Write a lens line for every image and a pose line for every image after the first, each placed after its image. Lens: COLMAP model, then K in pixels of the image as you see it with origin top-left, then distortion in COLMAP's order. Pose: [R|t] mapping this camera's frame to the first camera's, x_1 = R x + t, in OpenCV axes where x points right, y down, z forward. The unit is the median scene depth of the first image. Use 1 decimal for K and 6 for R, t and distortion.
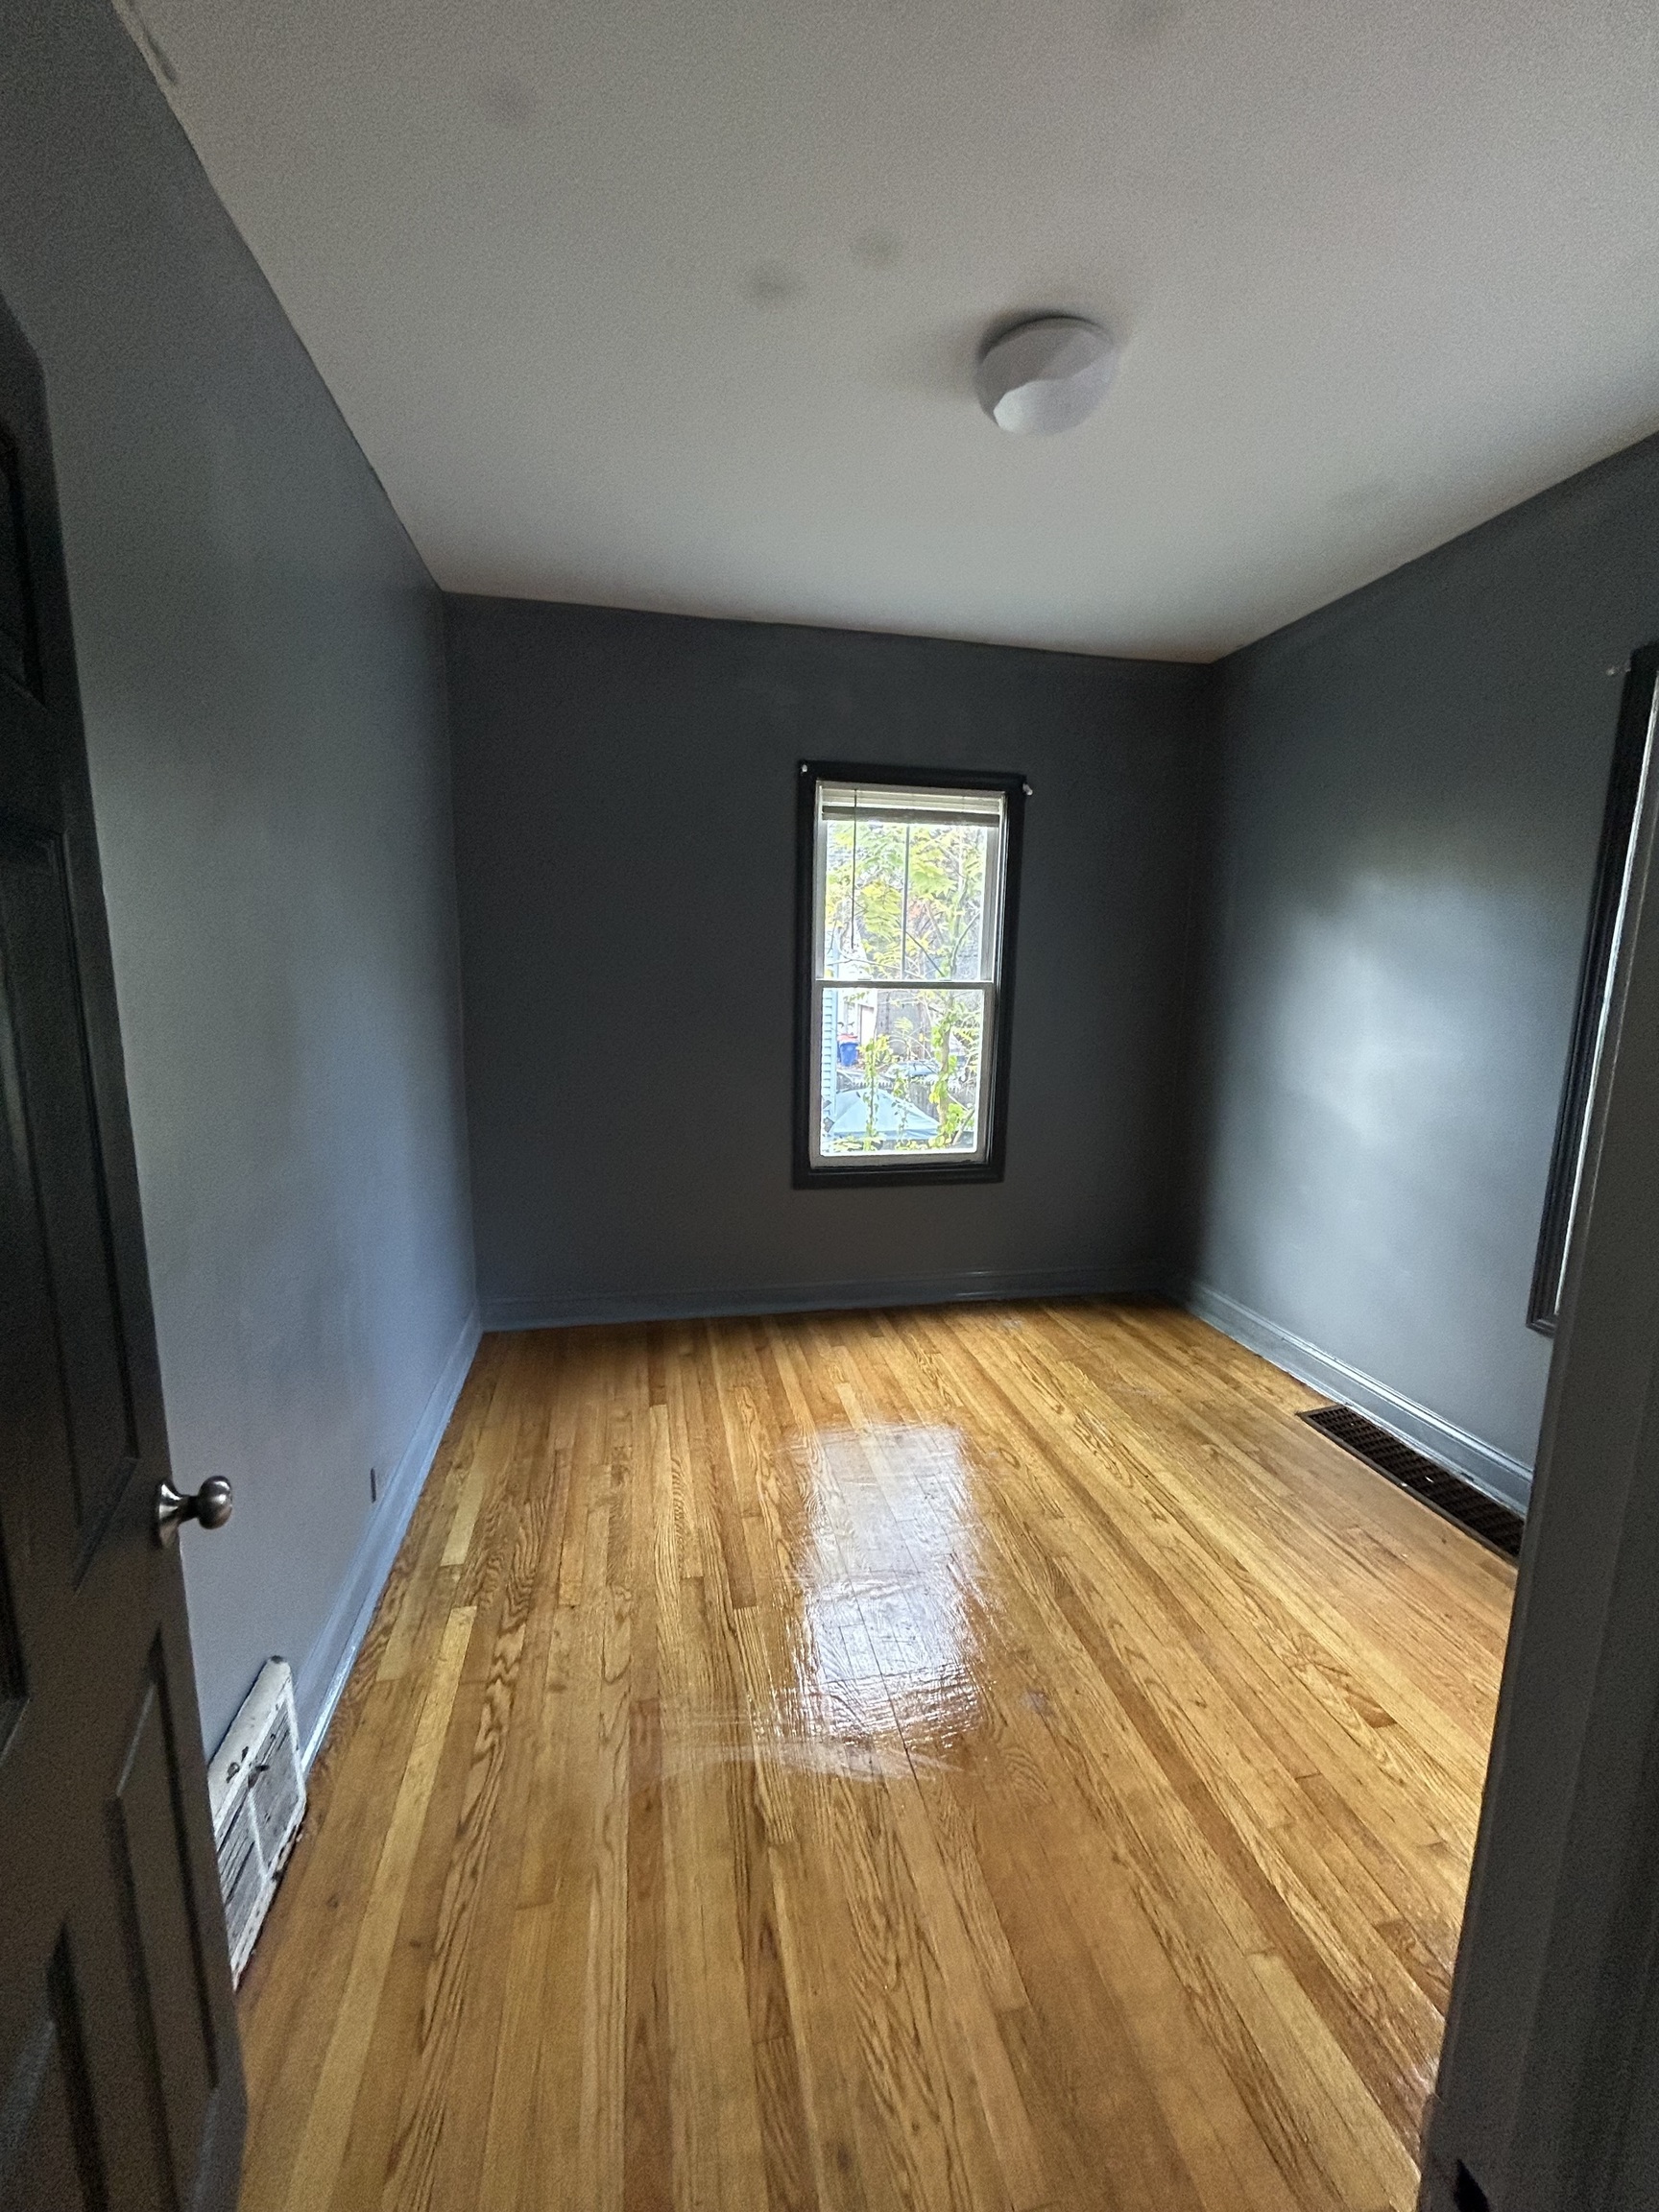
lens RADIAL K [[882.7, 0, 825.7], [0, 882.7, 1112.4], [0, 0, 1]] dist [-0.002128, -0.004868]
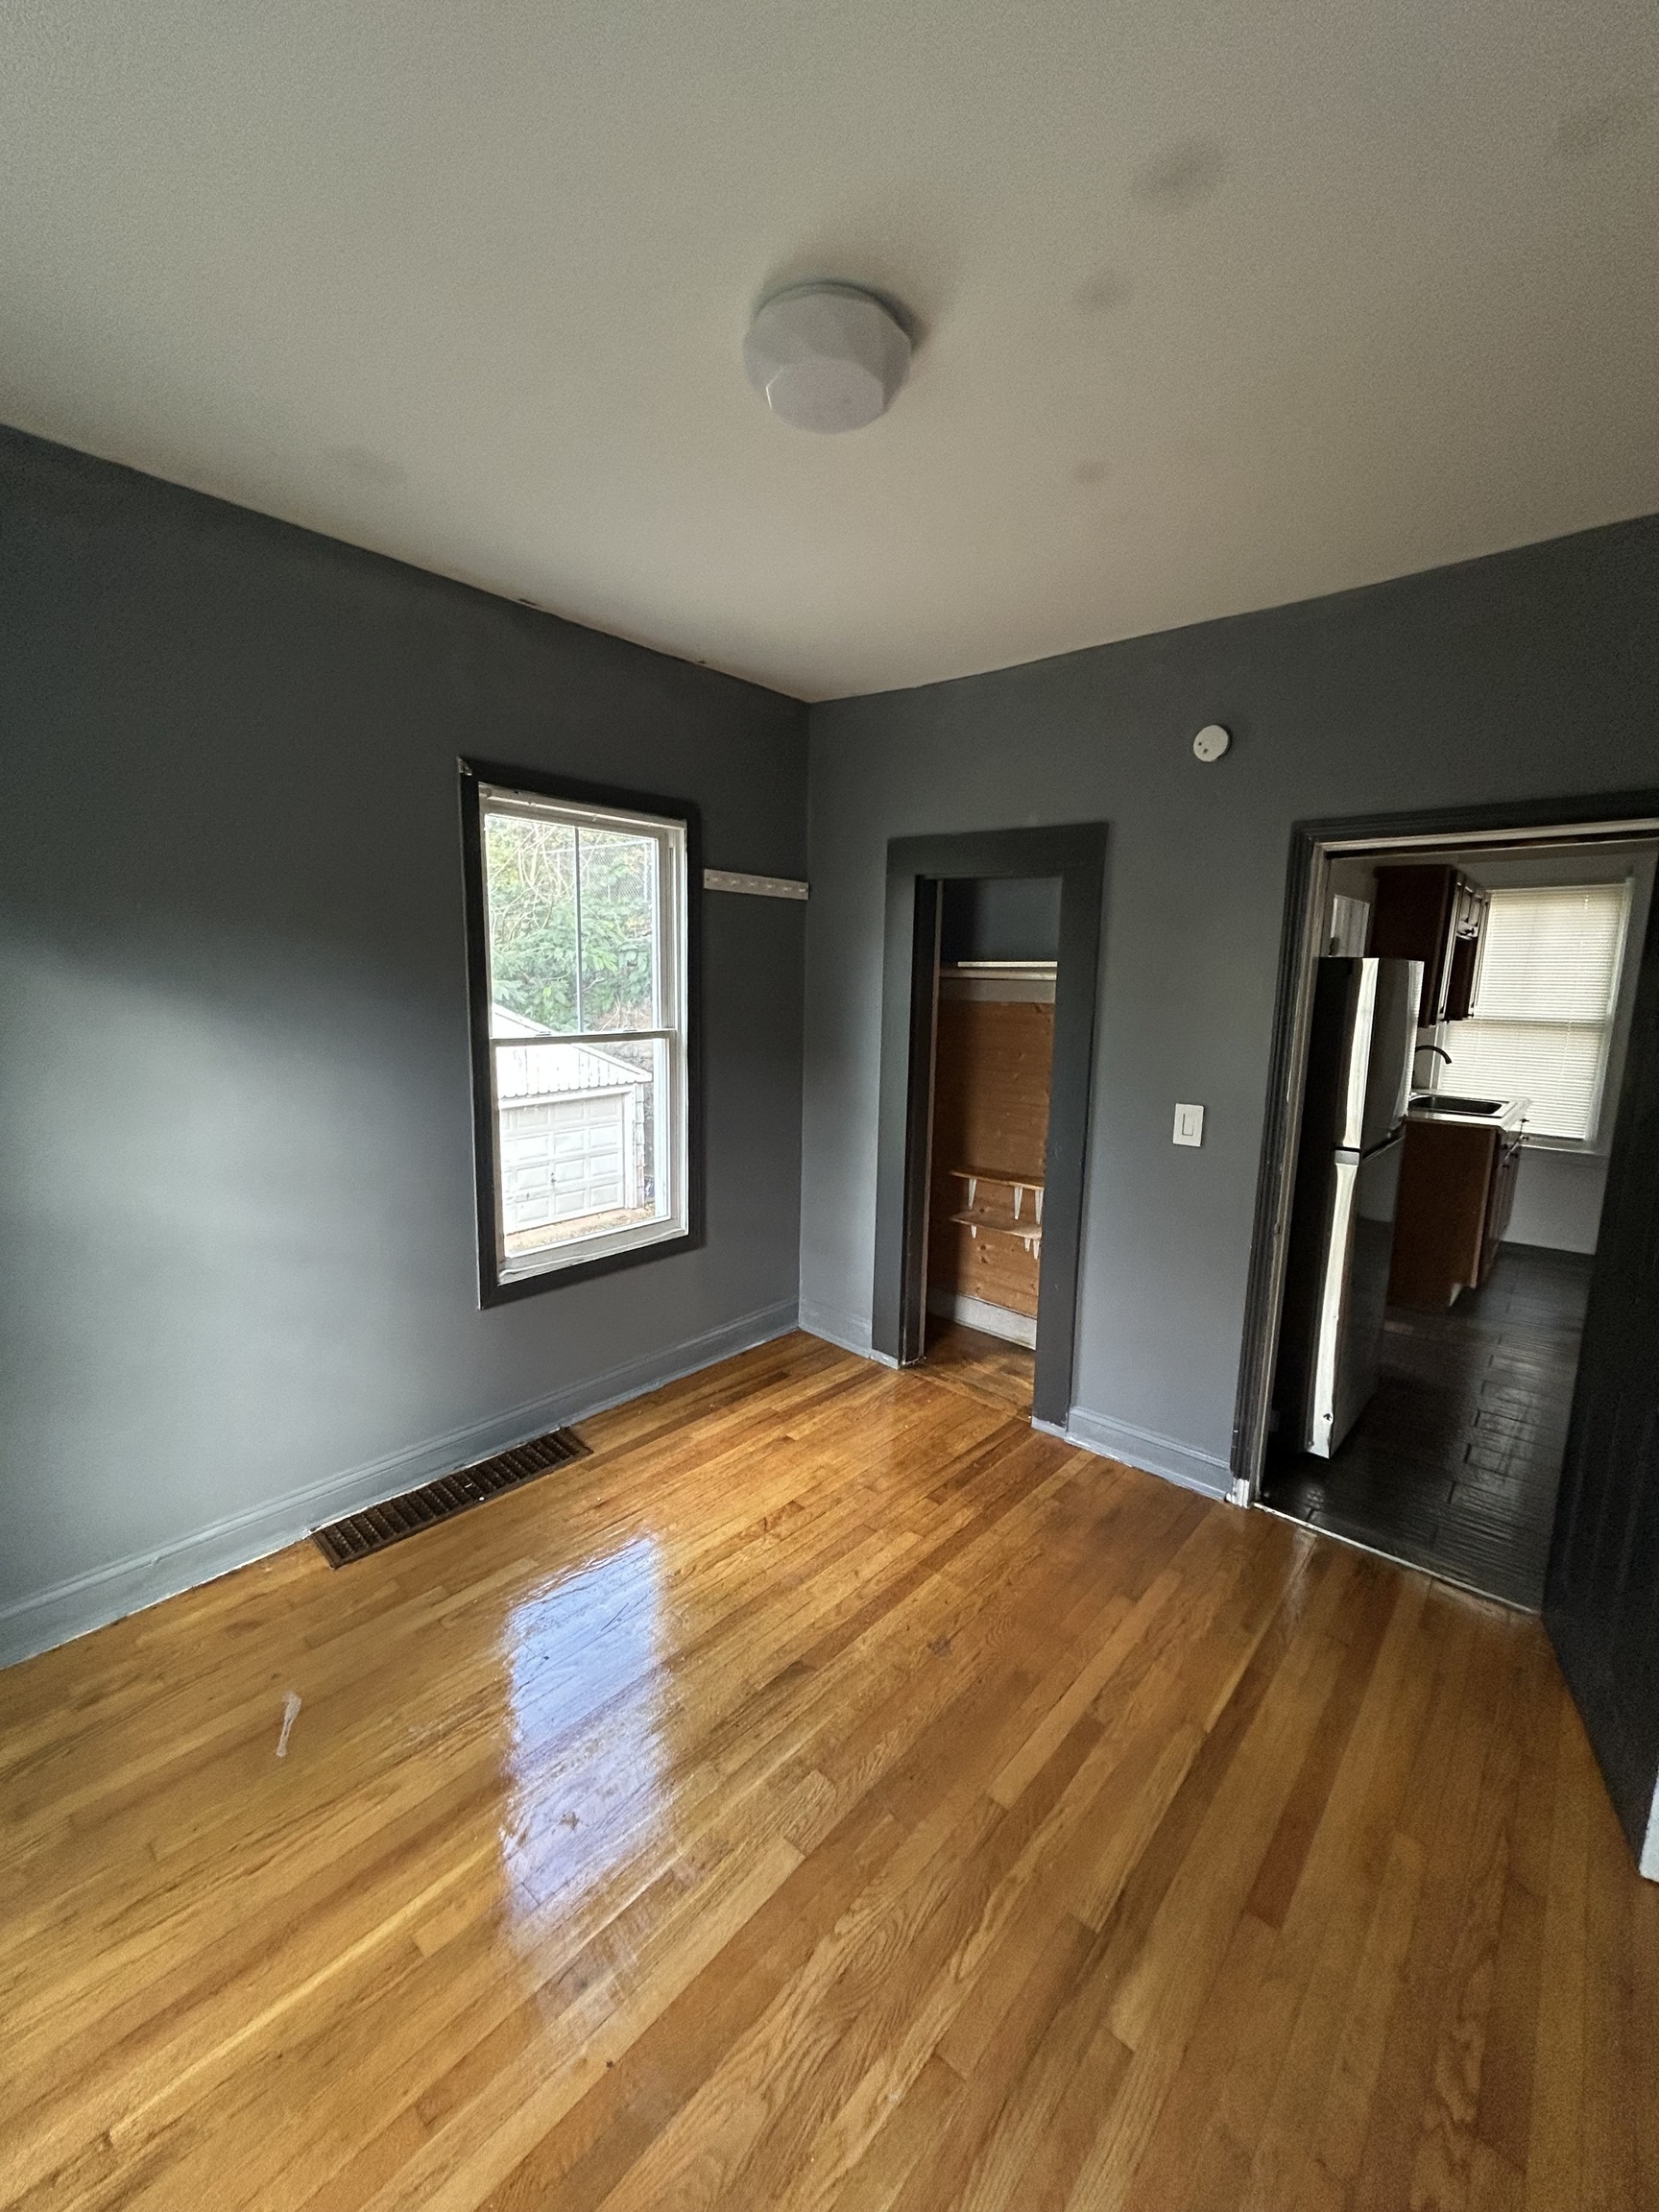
lens RADIAL K [[882.7, 0, 825.7], [0, 882.7, 1112.4], [0, 0, 1]] dist [-0.002128, -0.004868]
pose [[-0.597437, -0.148233, 0.788096, -0.510370], [0.108568, 0.958767, 0.262637, -0.365451], [-0.794532, 0.242471, -0.556710, 1.622474]]
